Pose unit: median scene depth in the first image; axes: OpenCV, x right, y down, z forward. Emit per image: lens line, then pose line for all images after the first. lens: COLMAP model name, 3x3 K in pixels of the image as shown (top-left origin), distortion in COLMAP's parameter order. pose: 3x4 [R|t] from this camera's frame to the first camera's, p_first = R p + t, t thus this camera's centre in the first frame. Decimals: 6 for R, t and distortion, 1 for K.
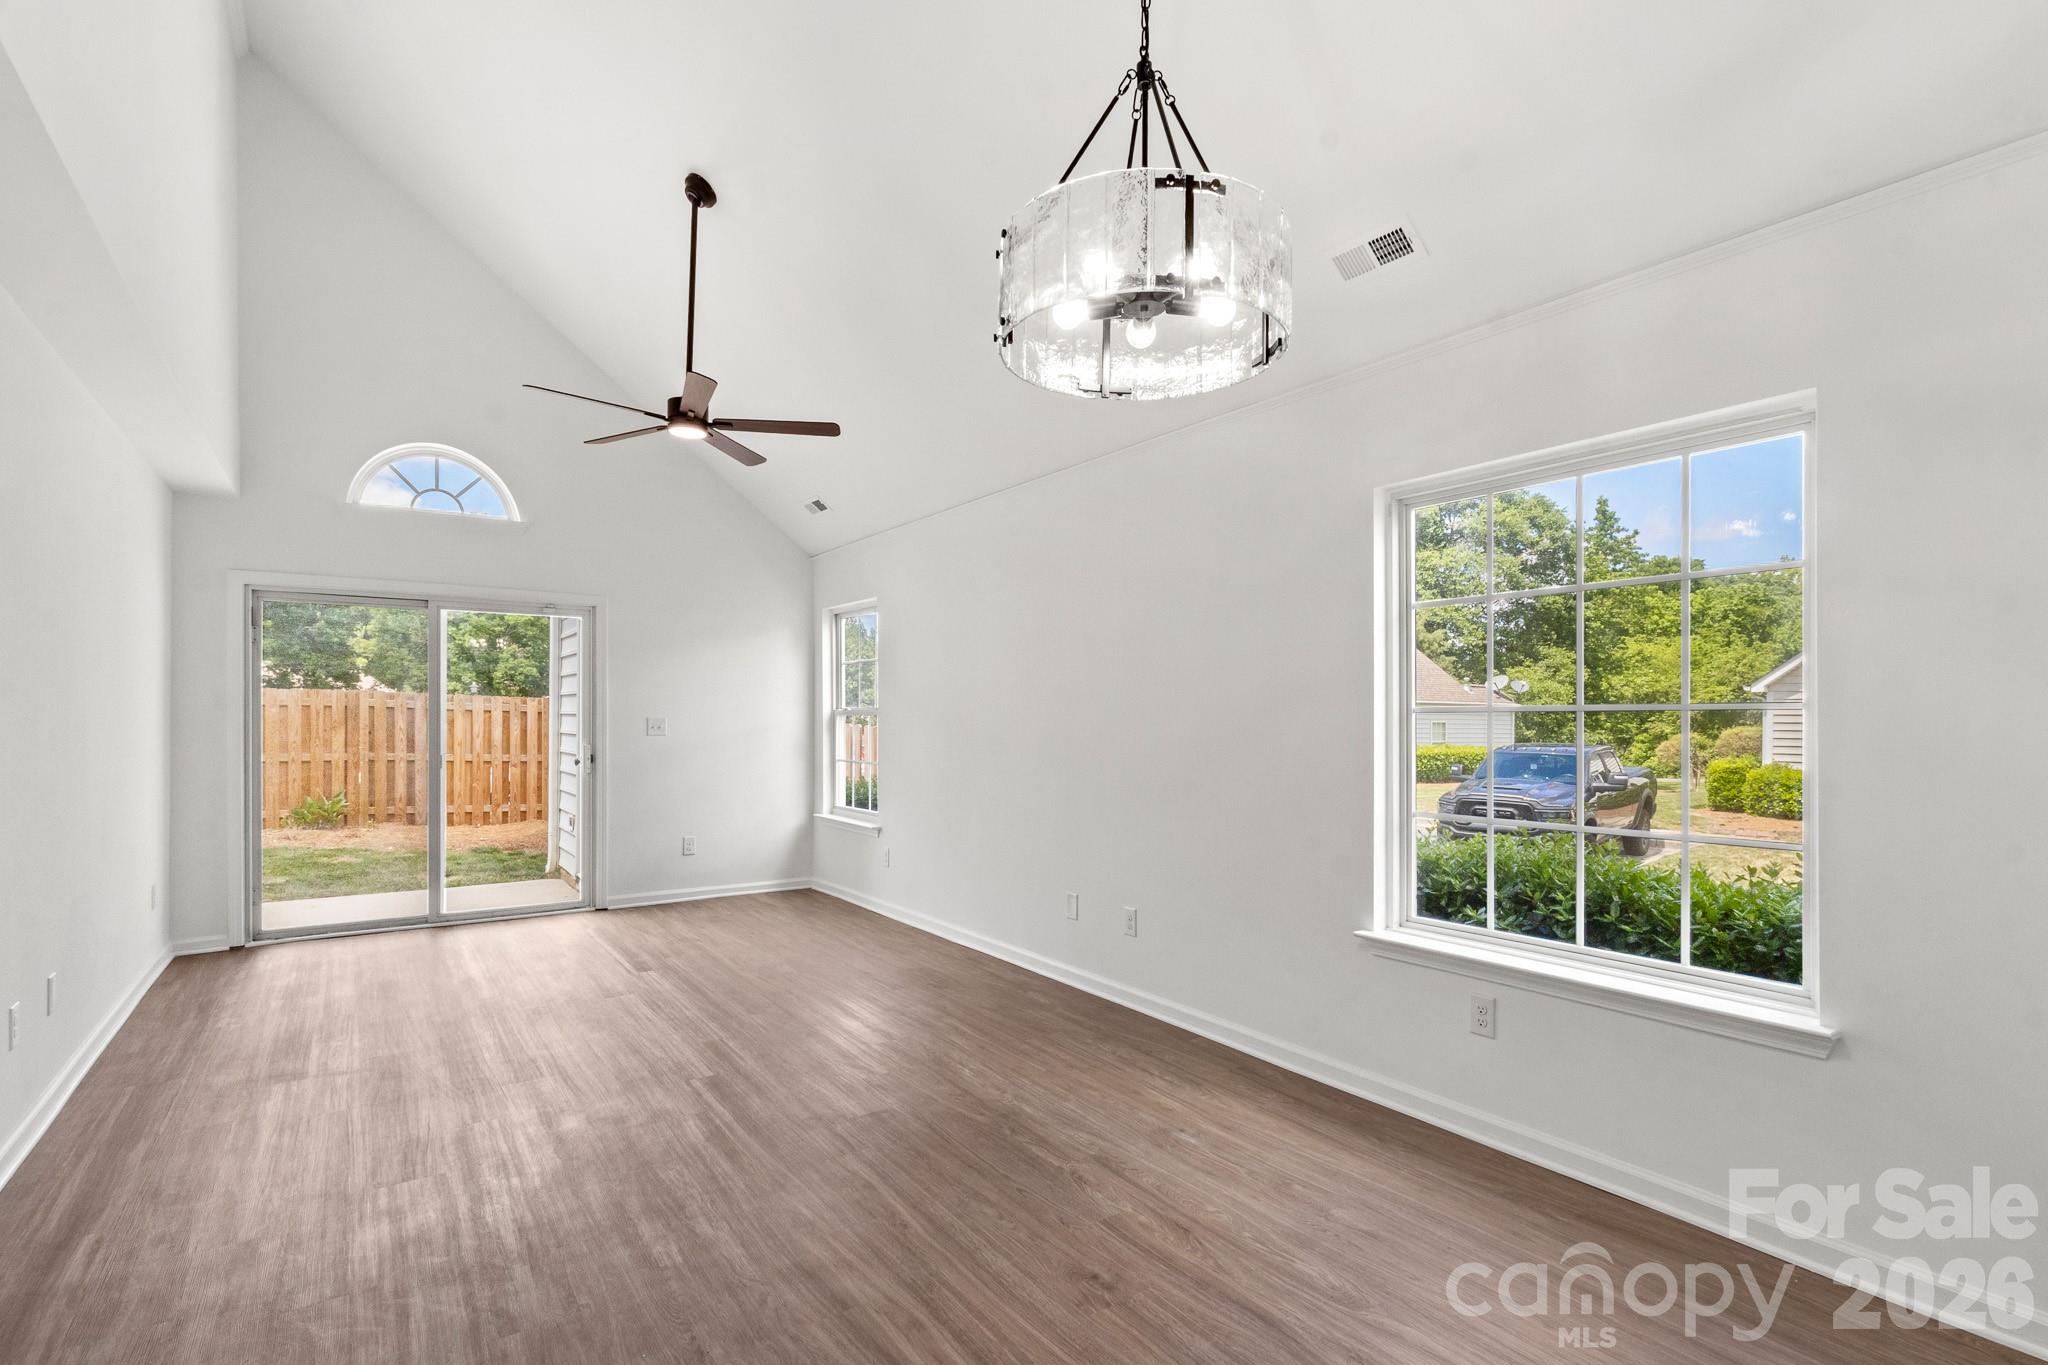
lens RADIAL K [[961.8, 0, 1029.3], [0, 961.8, 714.5], [0, 0, 1]] dist [0.003589, 0.000341]
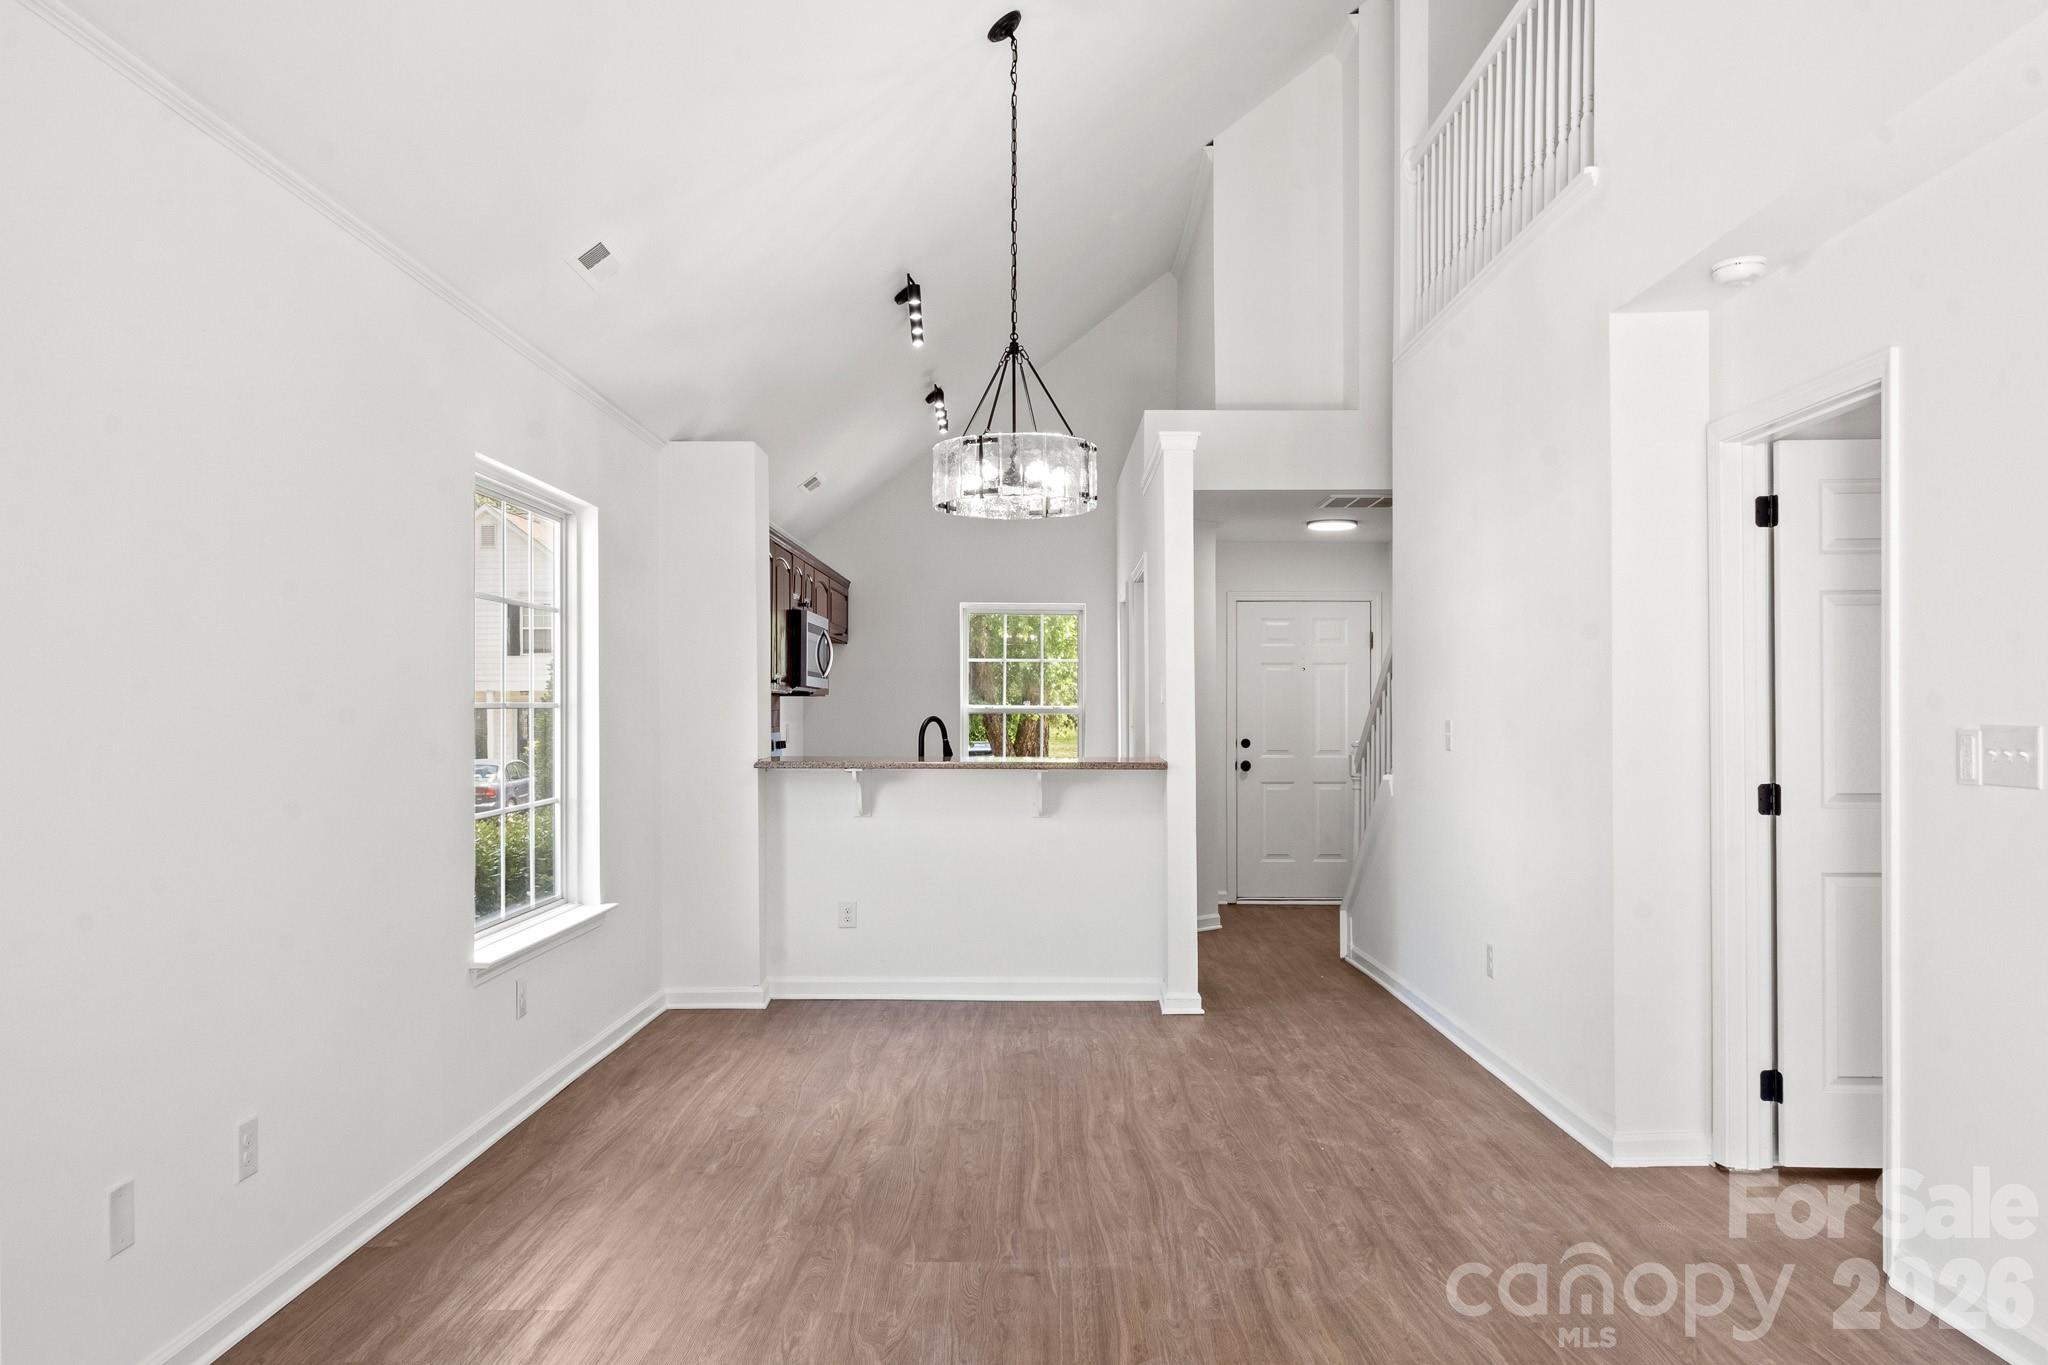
lens RADIAL K [[1450.4, 0, 1024.6], [0, 1450.4, 712.1], [0, 0, 1]] dist [0.005101, -0.001984]
pose [[-0.813224, -0.002411, 0.581946, -0.457586], [-0.005153, 0.999982, -0.003058, 0.001302], [-0.581929, -0.005485, -0.813221, 1.004161]]
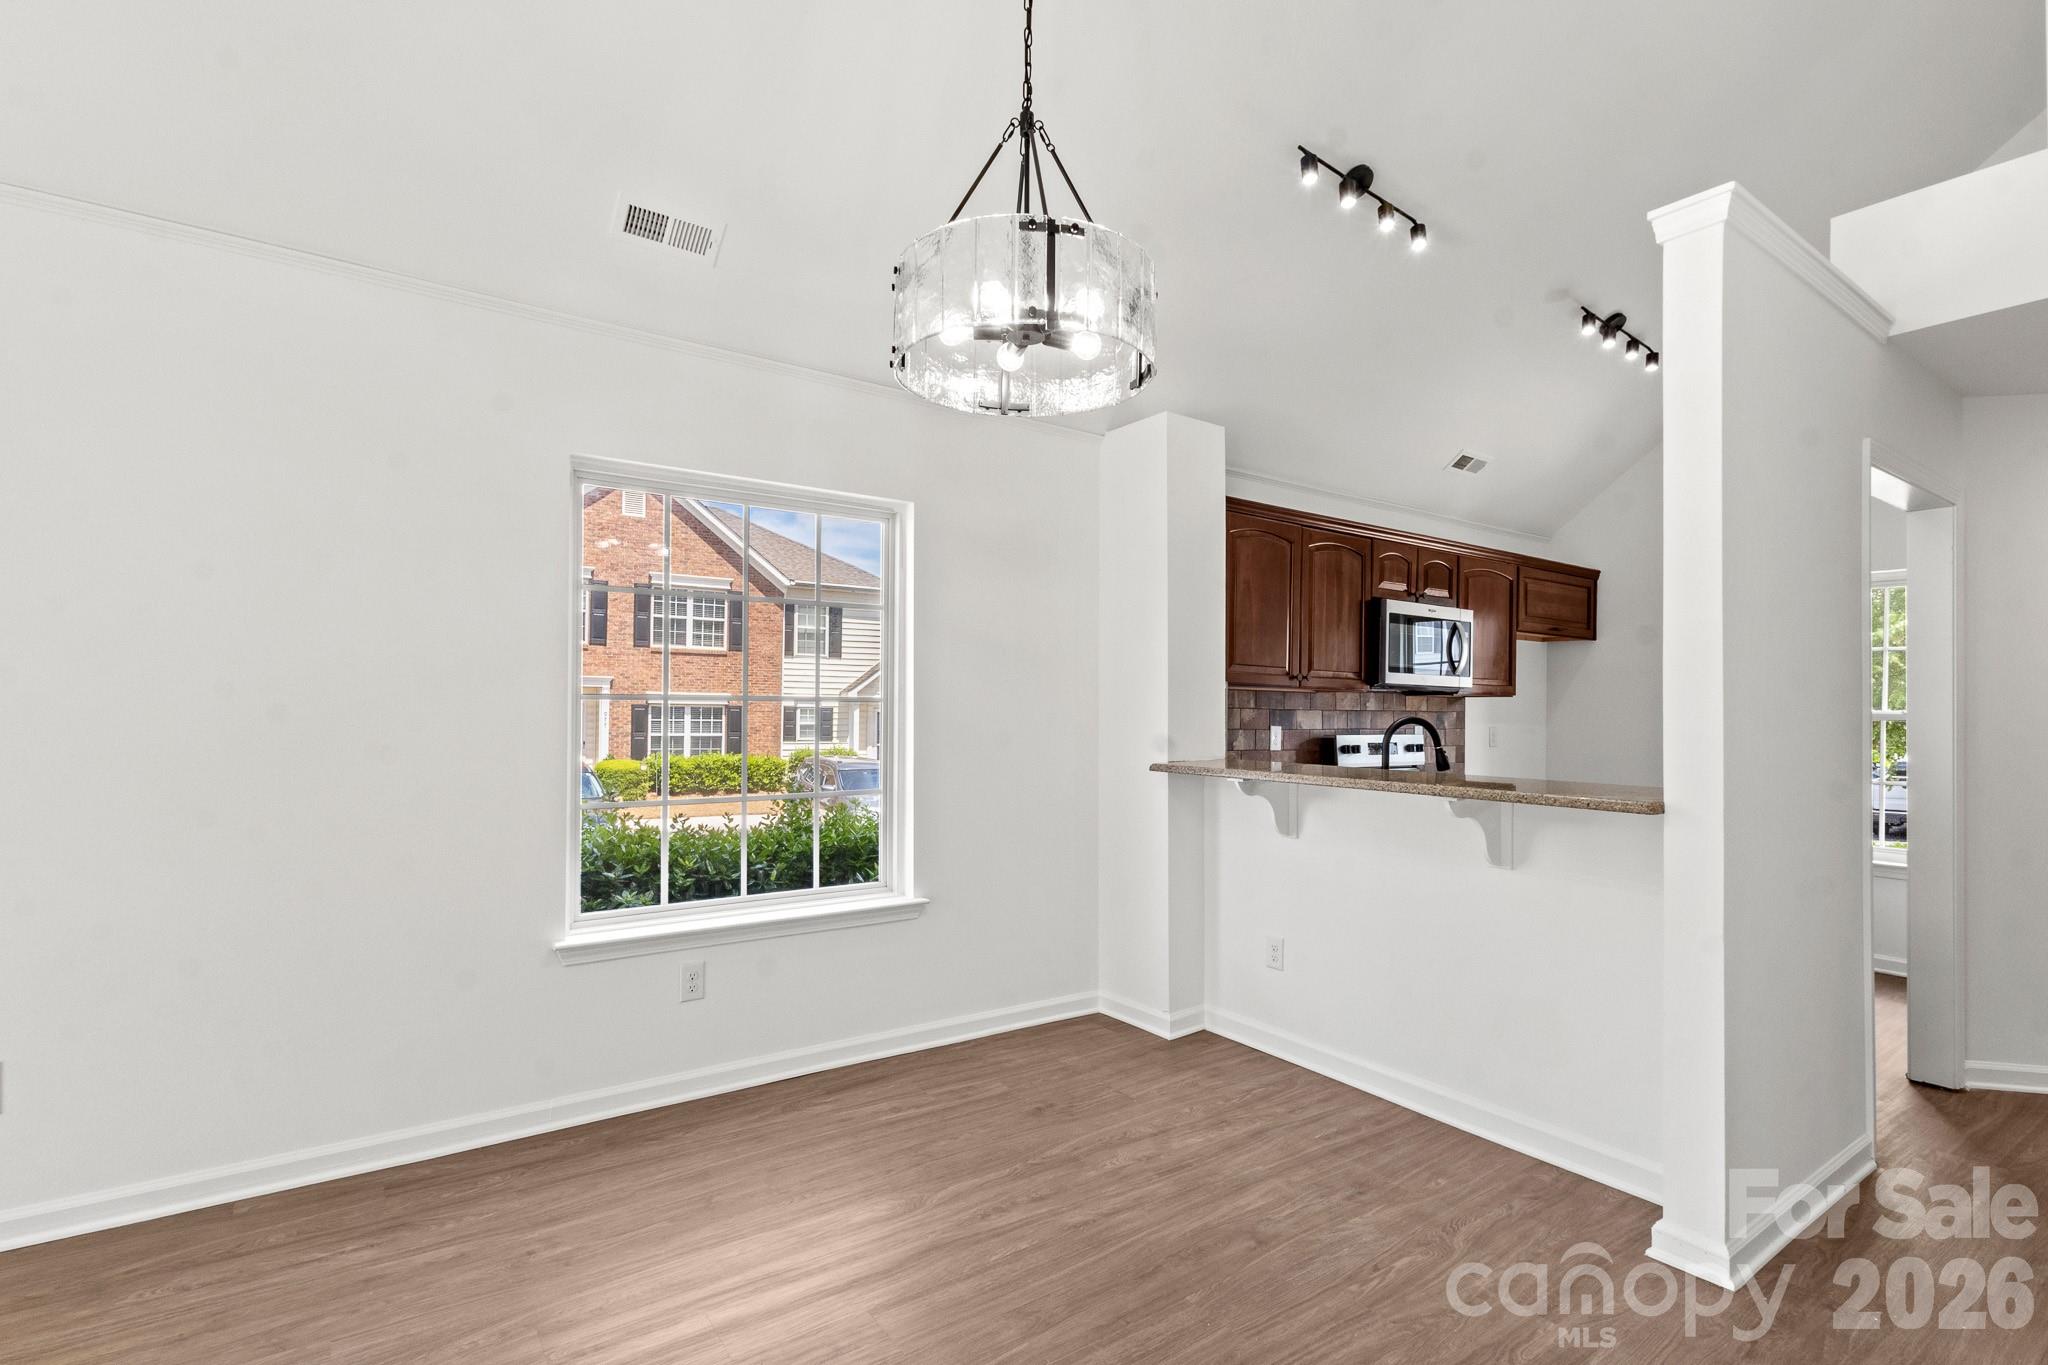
lens RADIAL K [[959.2, 0, 1025.1], [0, 959.2, 706.6], [0, 0, 1]] dist [0.005520, 0.000814]
pose [[-0.006111, 0.002174, 0.999979, -0.310518], [-0.016251, 0.999865, -0.002273, 0.000094], [-0.999849, -0.016265, -0.006075, 0.324721]]
